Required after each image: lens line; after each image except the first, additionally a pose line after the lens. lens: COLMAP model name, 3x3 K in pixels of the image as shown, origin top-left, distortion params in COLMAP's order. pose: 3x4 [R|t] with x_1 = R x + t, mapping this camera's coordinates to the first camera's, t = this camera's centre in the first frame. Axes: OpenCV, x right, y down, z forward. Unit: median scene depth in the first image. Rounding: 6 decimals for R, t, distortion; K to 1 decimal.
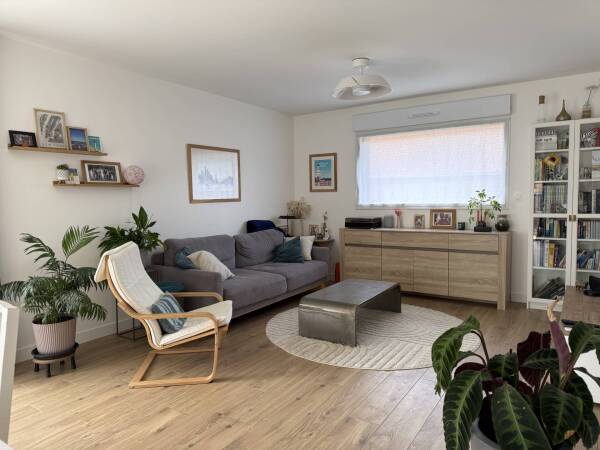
lens RADIAL K [[420.9, 0, 301.3], [0, 420.9, 226.2], [0, 0, 1]] dist [0.004040, 0.000464]
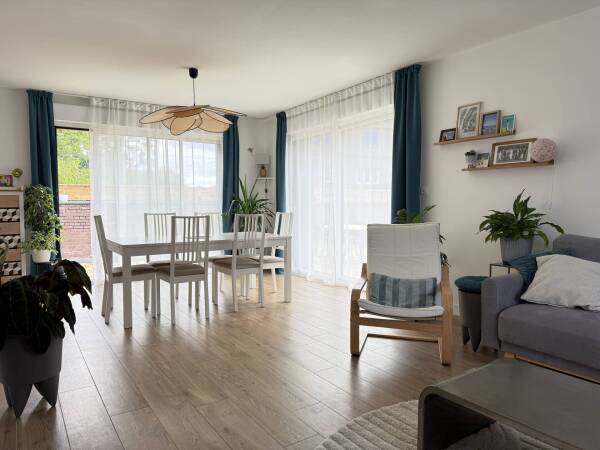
lens RADIAL K [[420.9, 0, 301.4], [0, 420.9, 223.9], [0, 0, 1]] dist [0.004040, 0.000464]
pose [[-0.388683, 0.069588, -0.918740, 0.605589], [-0.051927, 0.993905, 0.097249, -0.038621], [0.919907, 0.085507, -0.382700, 0.983893]]
